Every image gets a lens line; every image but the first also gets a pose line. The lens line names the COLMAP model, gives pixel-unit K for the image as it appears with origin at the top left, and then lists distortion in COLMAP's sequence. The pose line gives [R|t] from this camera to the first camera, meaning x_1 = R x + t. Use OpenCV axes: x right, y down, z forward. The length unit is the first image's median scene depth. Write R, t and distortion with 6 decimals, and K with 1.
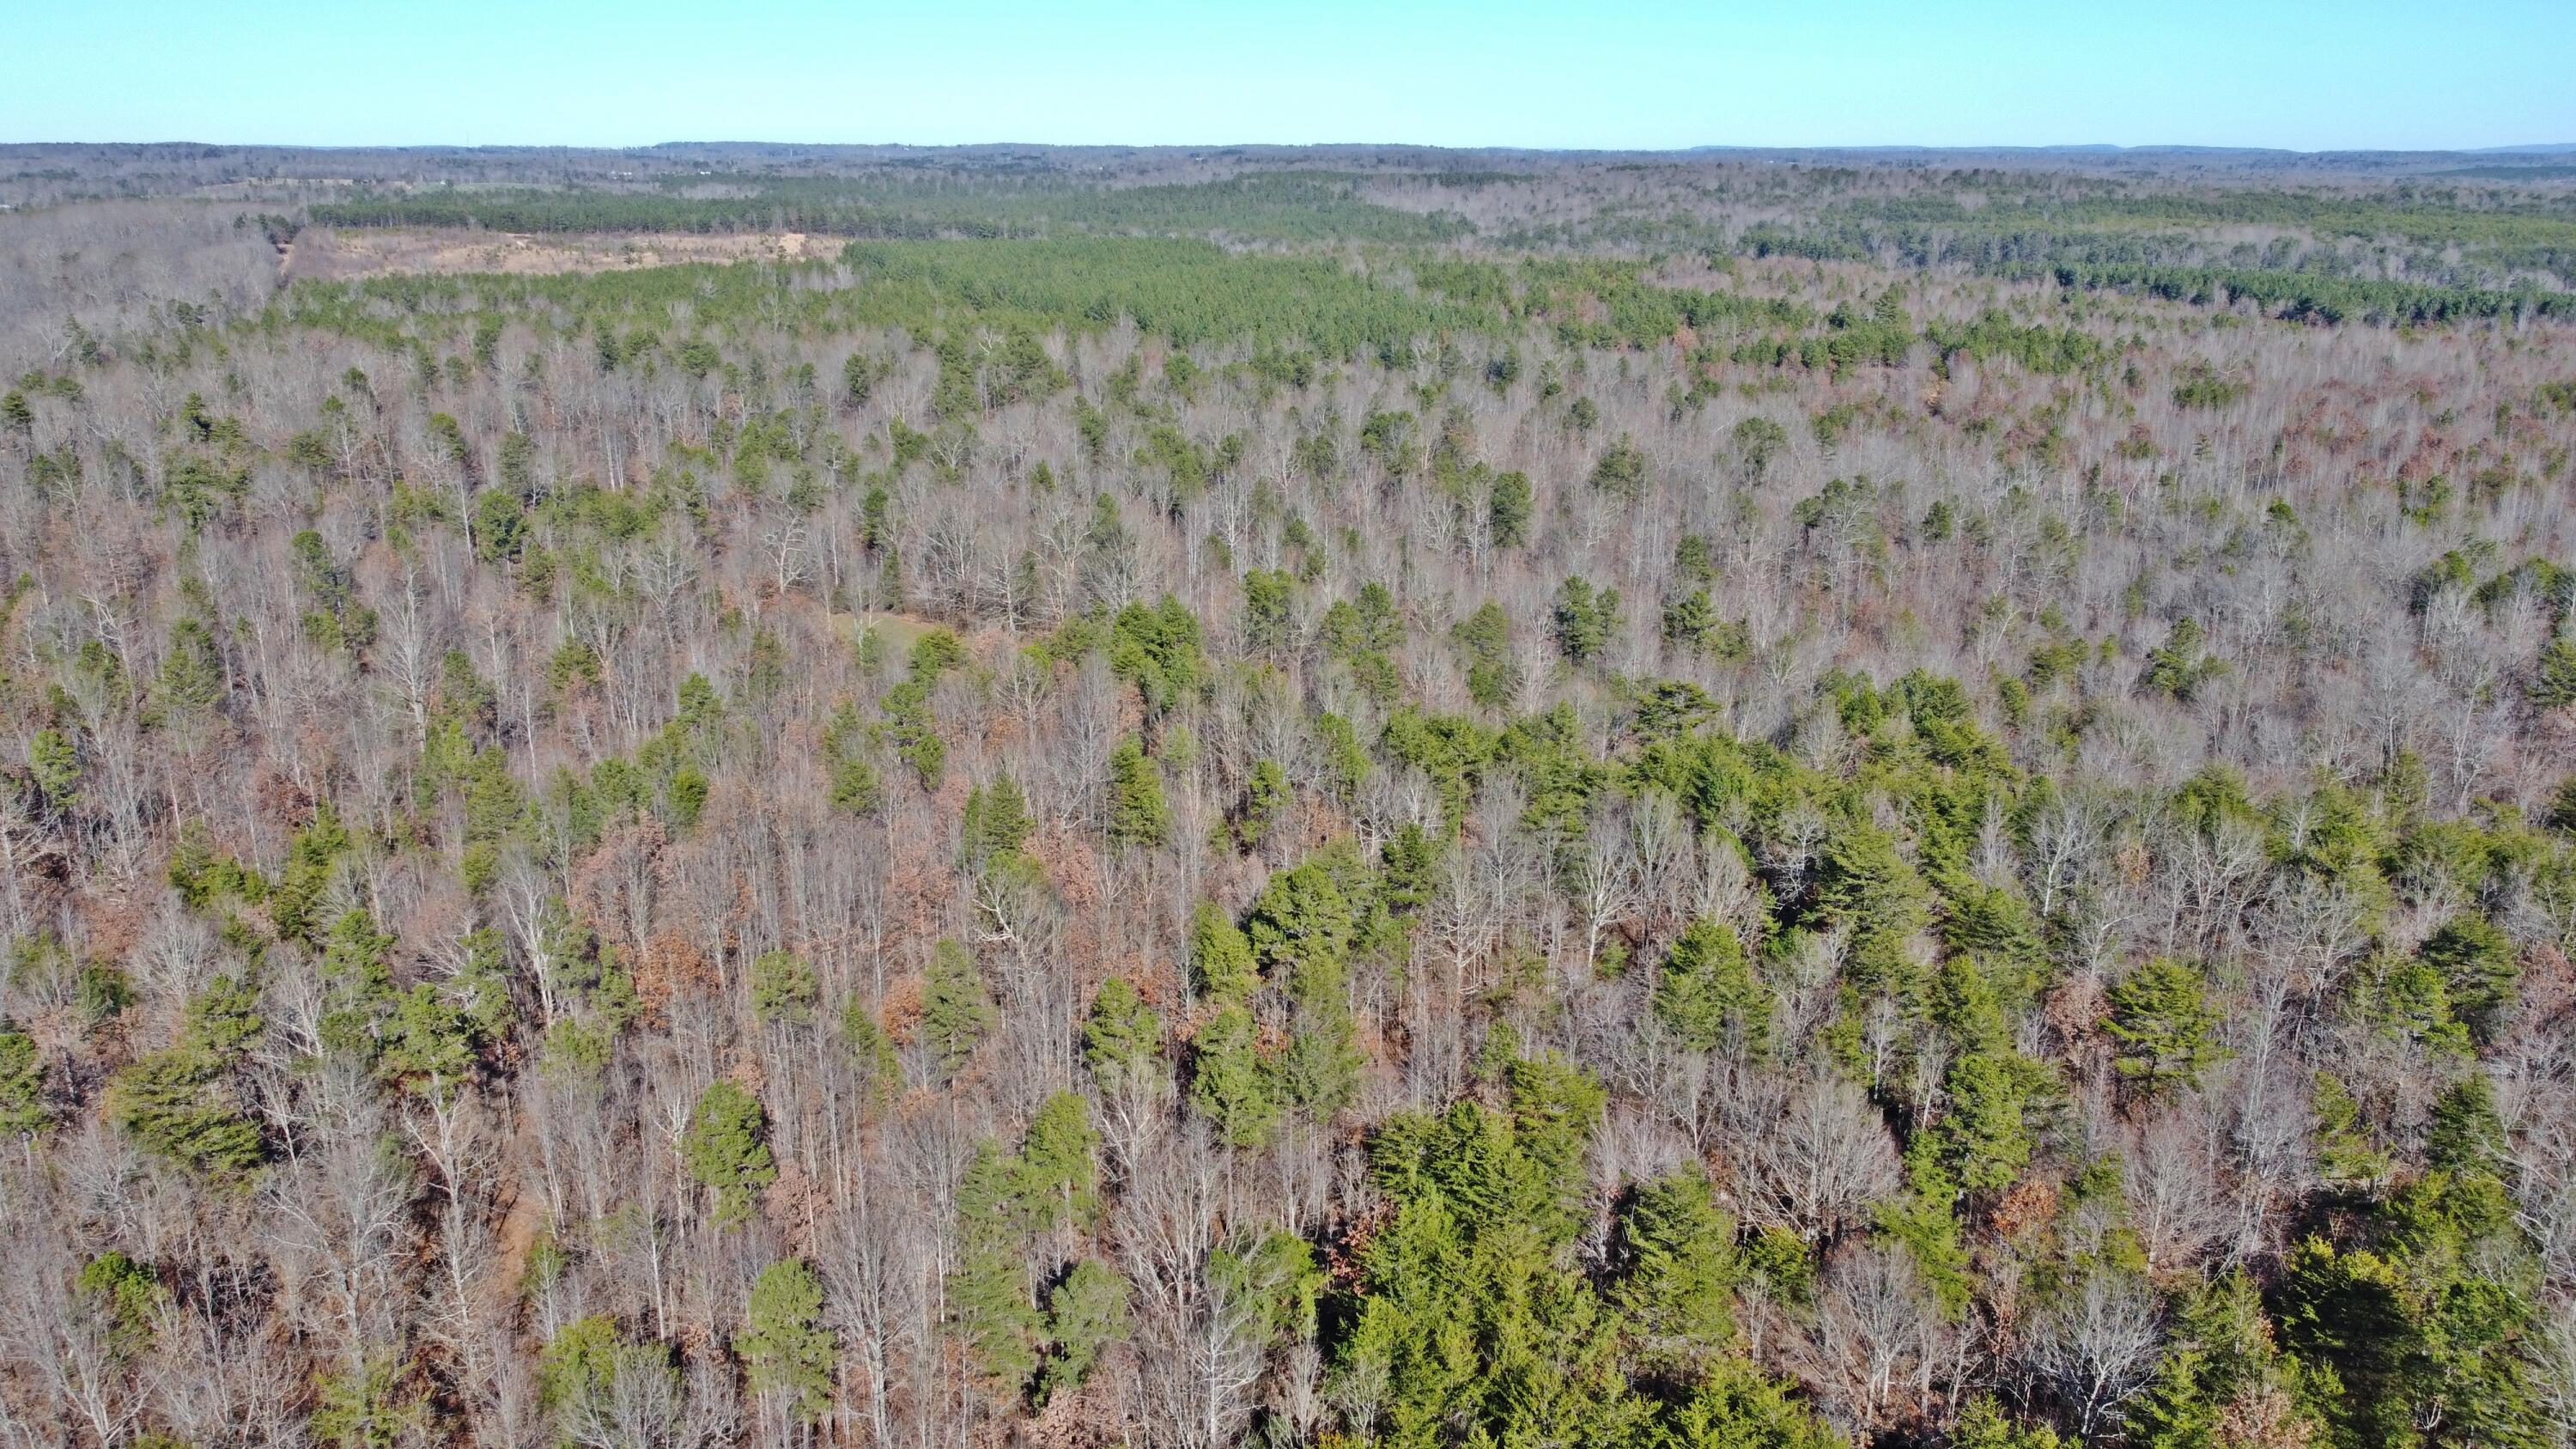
lens RADIAL K [[1938.2, 0, 1285.1], [0, 1938.2, 732.0], [0, 0, 1]] dist [0.003954, -0.006610]
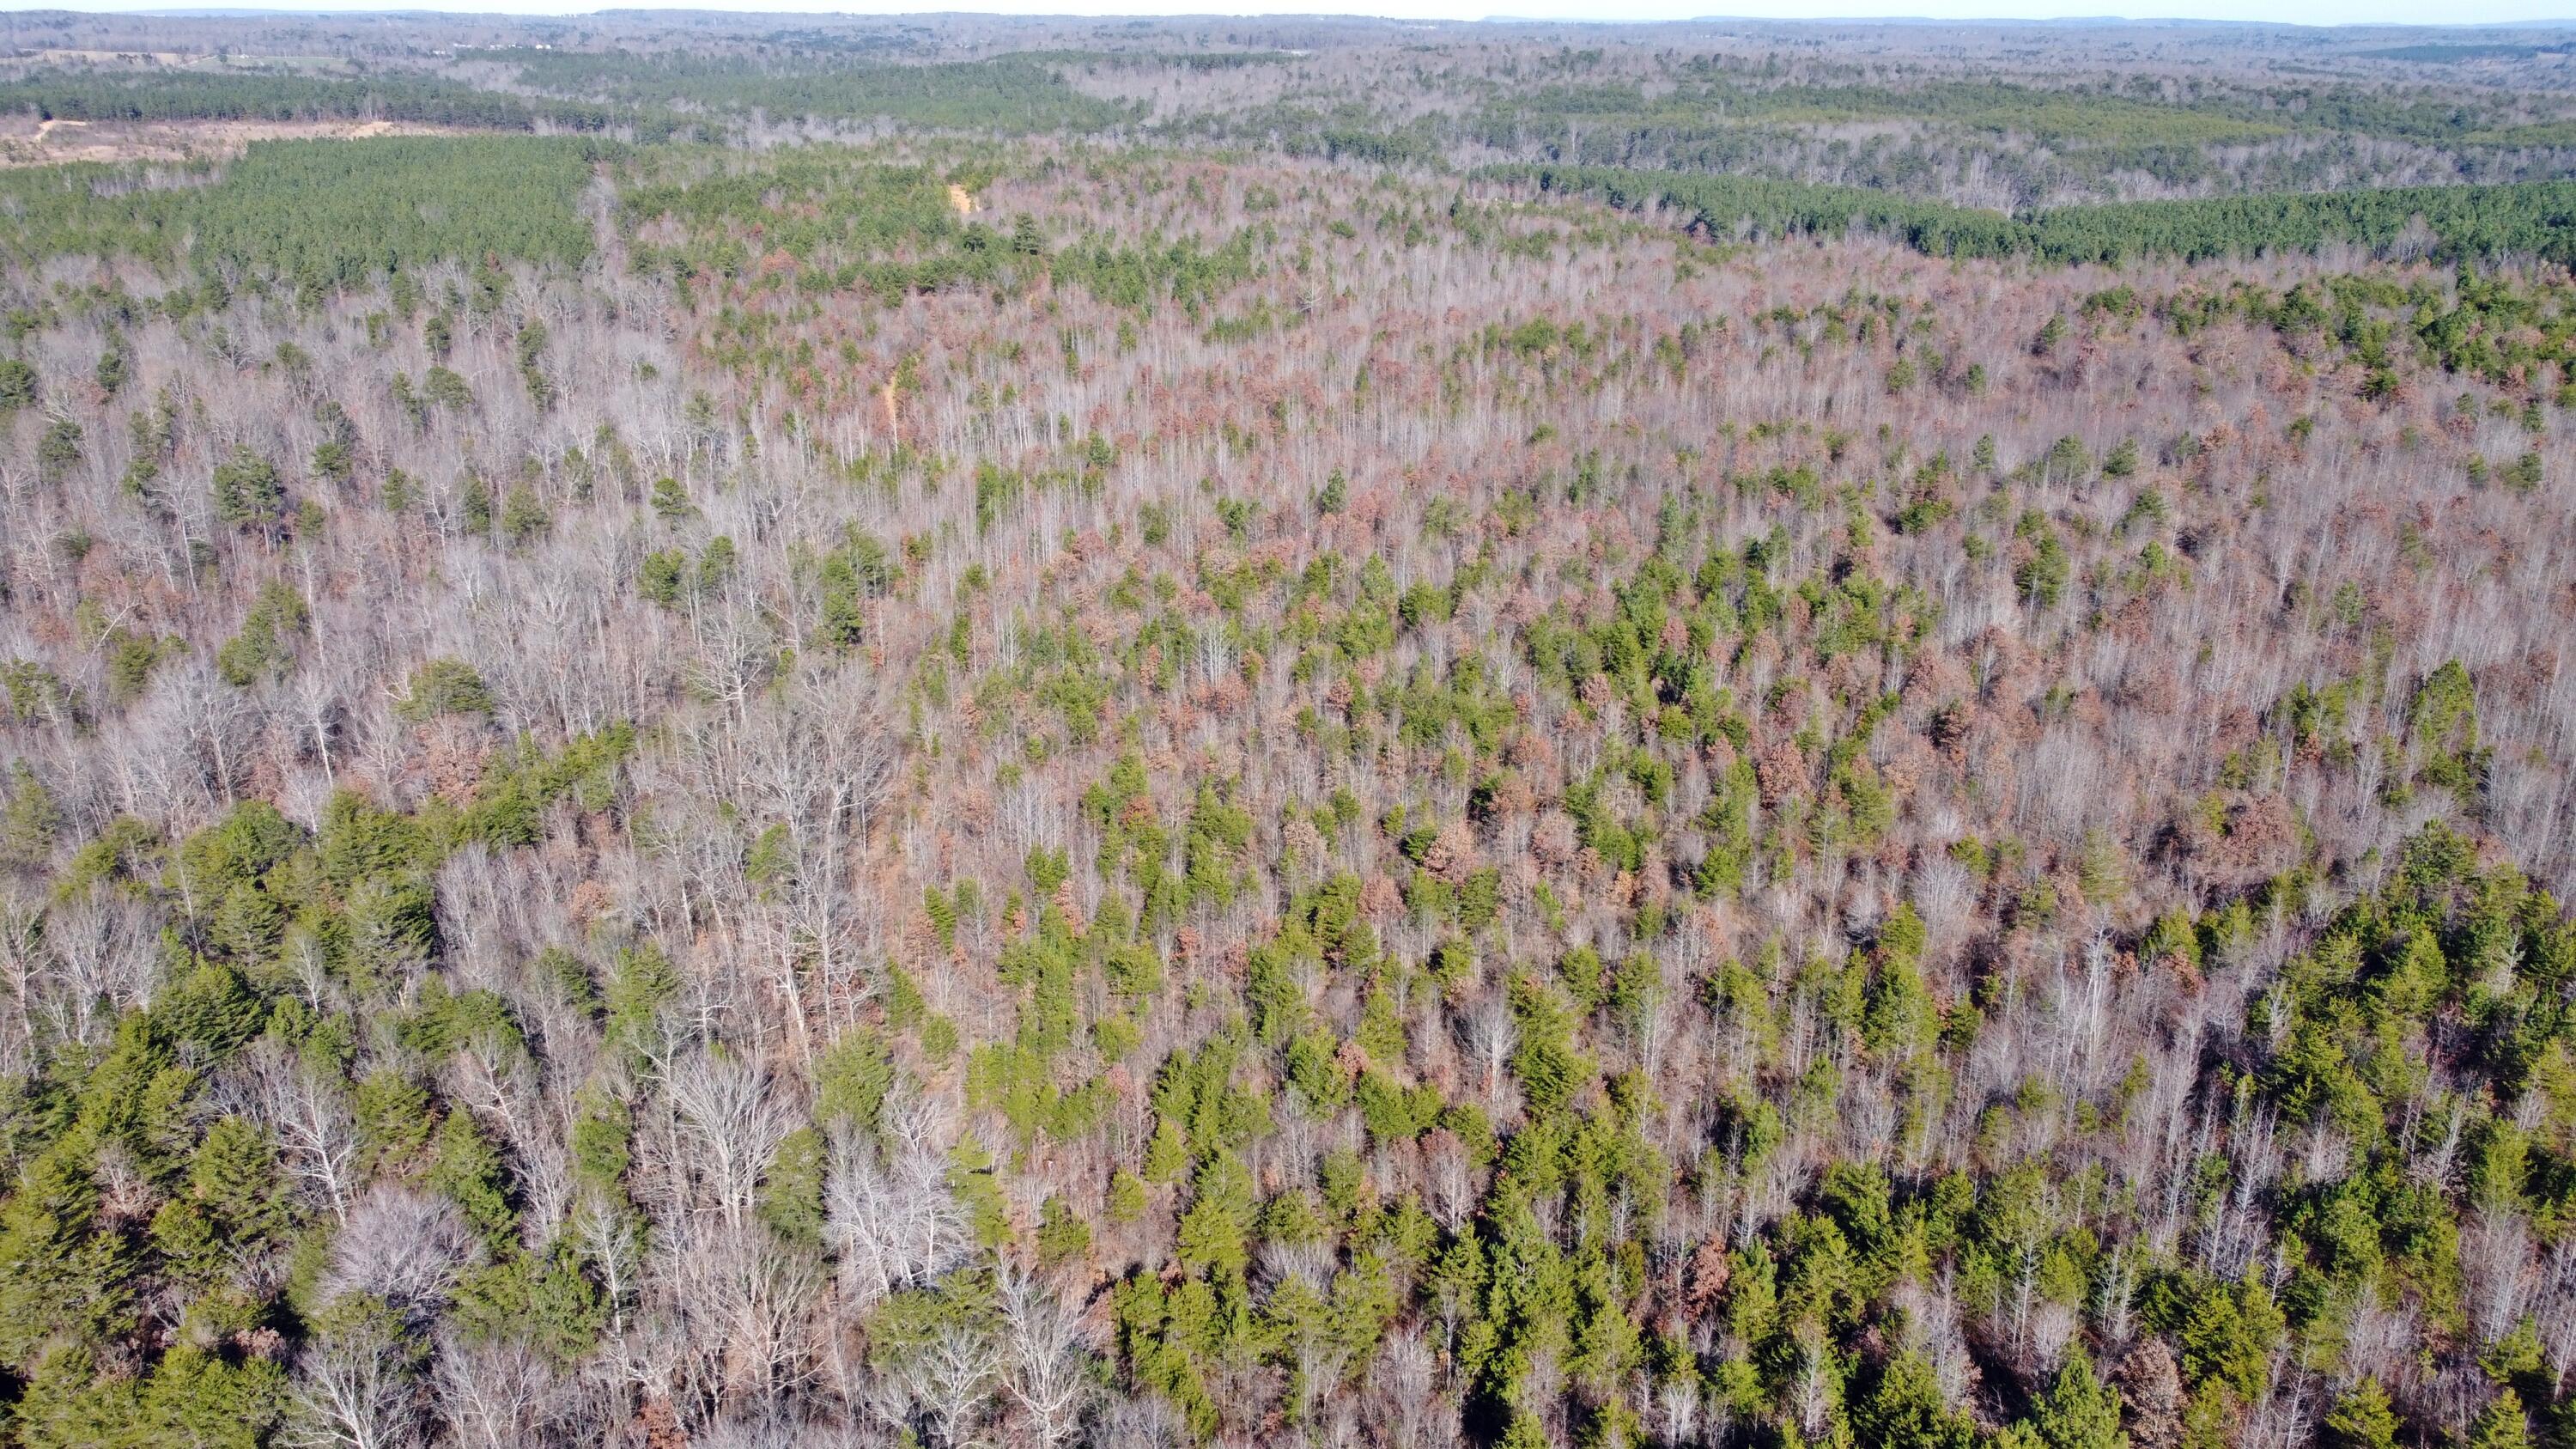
lens RADIAL K [[1938.2, 0, 1282.5], [0, 1938.2, 735.5], [0, 0, 1]] dist [0.003954, -0.006610]
pose [[0.999963, 0.006524, -0.005601, 0.253813], [-0.006157, 0.997972, 0.063351, -0.017770], [0.006003, -0.063314, 0.997976, 0.016661]]
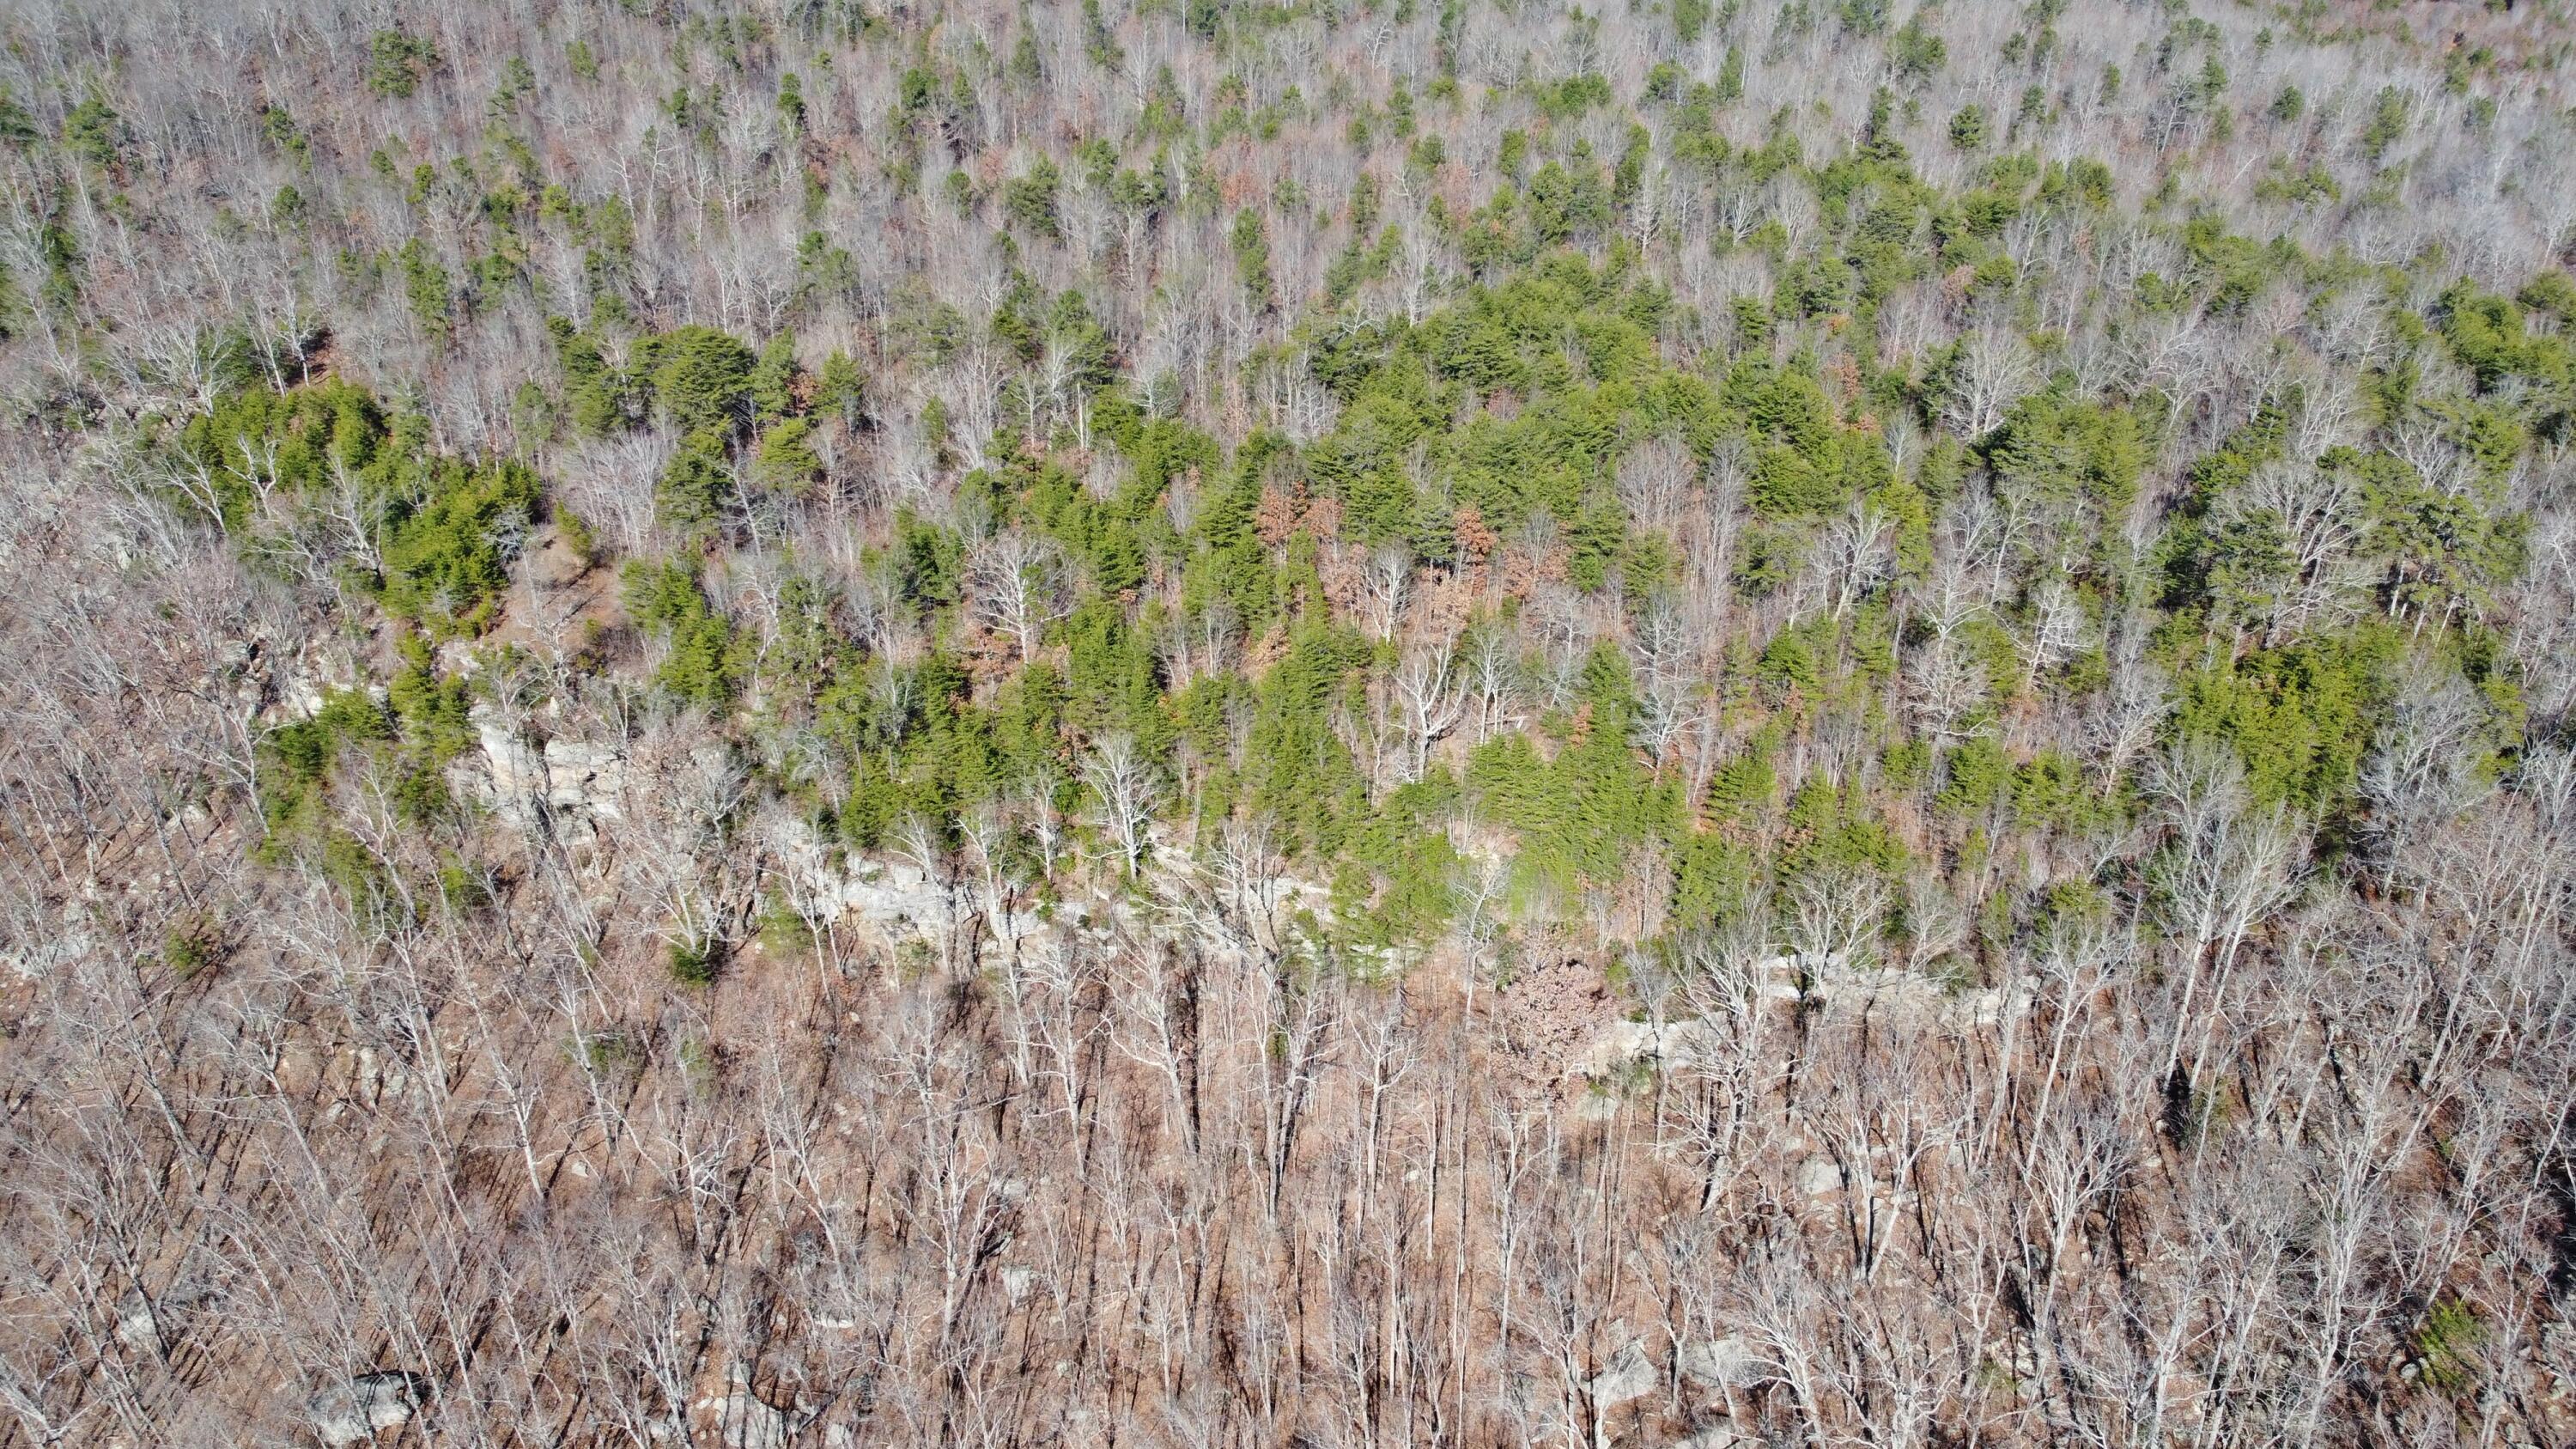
lens RADIAL K [[1938.2, 0, 1290.5], [0, 1938.2, 728.3], [0, 0, 1]] dist [0.003954, -0.006610]
pose [[0.934001, 0.180351, -0.308409, 0.063832], [-0.124878, 0.973586, 0.191145, 0.038947], [0.334735, -0.140016, 0.931852, -0.132073]]
